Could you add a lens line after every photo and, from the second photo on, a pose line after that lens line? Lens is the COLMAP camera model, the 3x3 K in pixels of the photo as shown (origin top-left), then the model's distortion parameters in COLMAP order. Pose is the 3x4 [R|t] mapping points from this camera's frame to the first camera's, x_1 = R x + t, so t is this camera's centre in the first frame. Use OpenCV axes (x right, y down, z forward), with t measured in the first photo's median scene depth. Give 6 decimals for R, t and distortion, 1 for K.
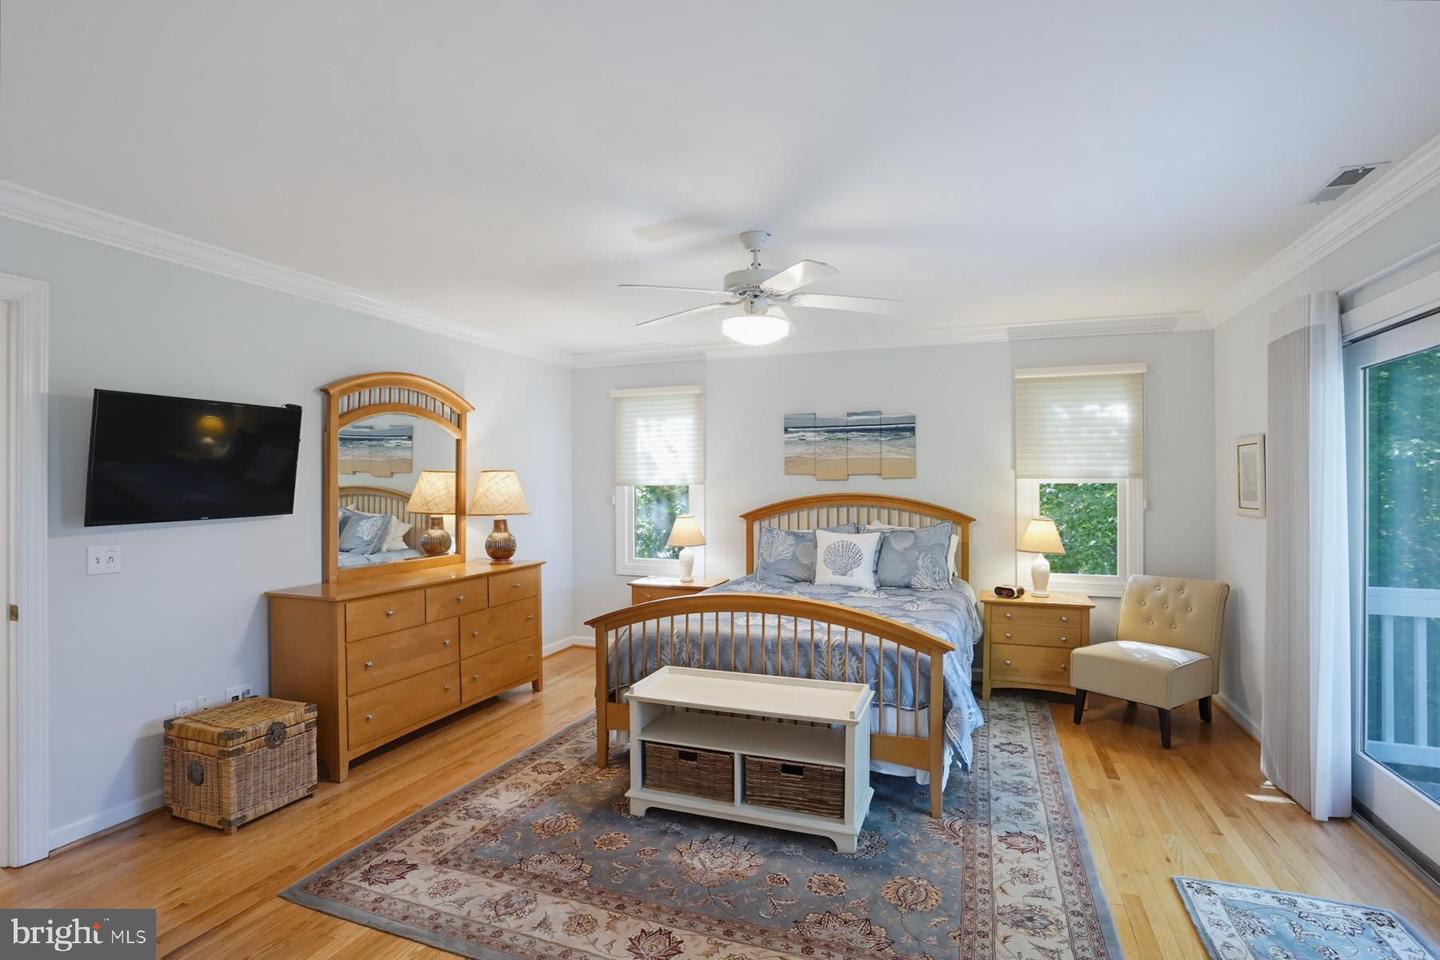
lens RADIAL K [[715.7, 0, 718.1], [0, 715.7, 480.9], [0, 0, 1]] dist [-0.048298, 0.014455]
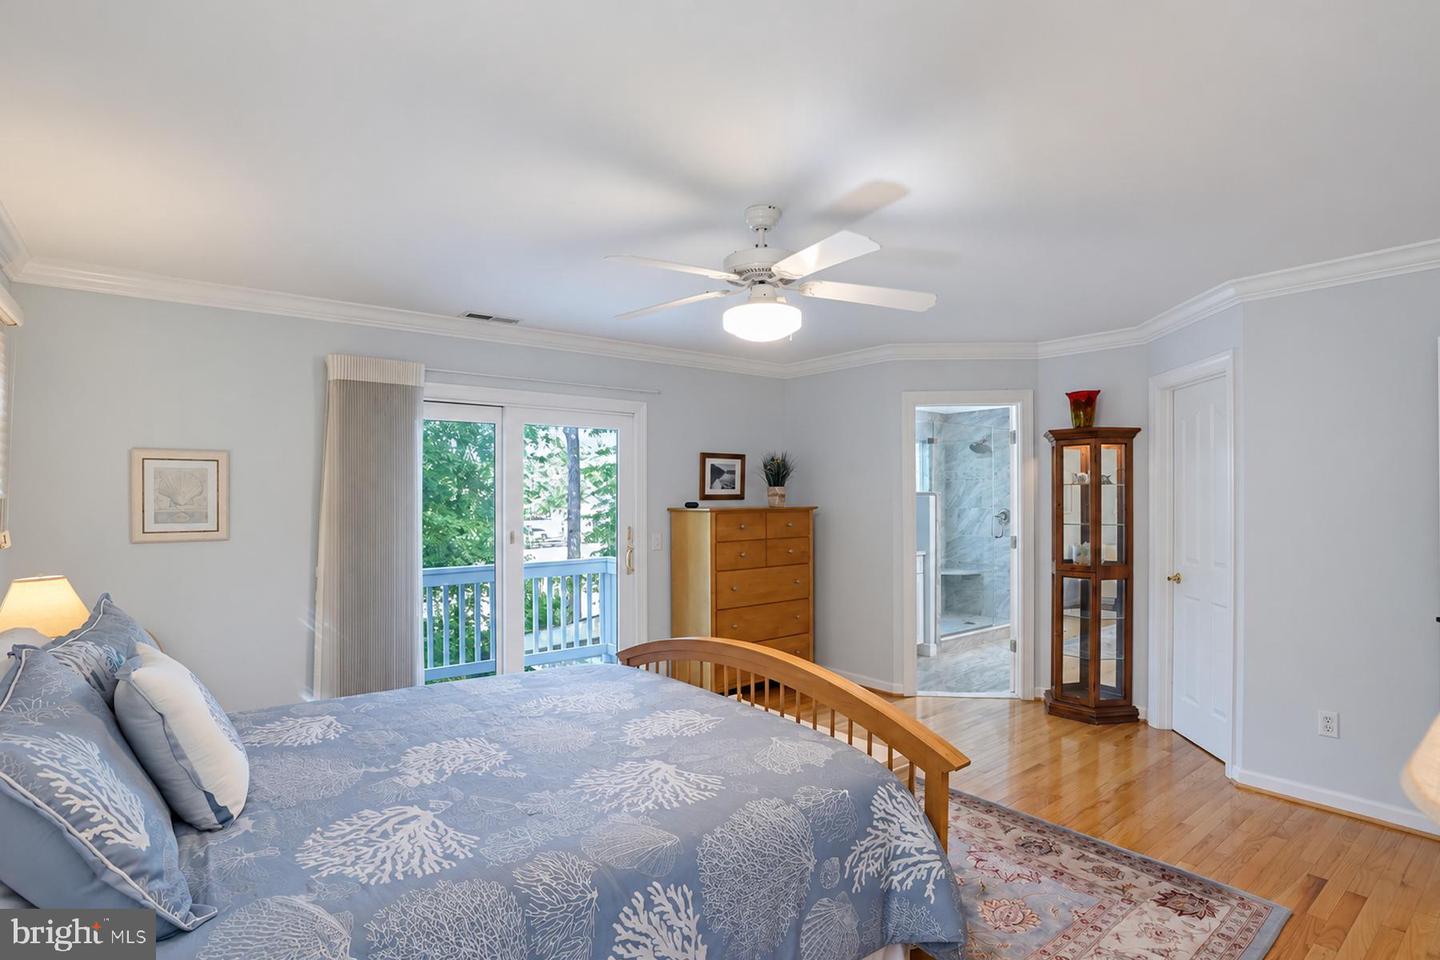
lens RADIAL K [[715.7, 0, 717.6], [0, 715.7, 484.8], [0, 0, 1]] dist [-0.048298, 0.014455]
pose [[-0.859596, 0.004697, 0.510953, -0.357582], [0.000475, 0.999965, -0.008392, -0.008594], [-0.510974, -0.006971, -0.859568, 1.876262]]
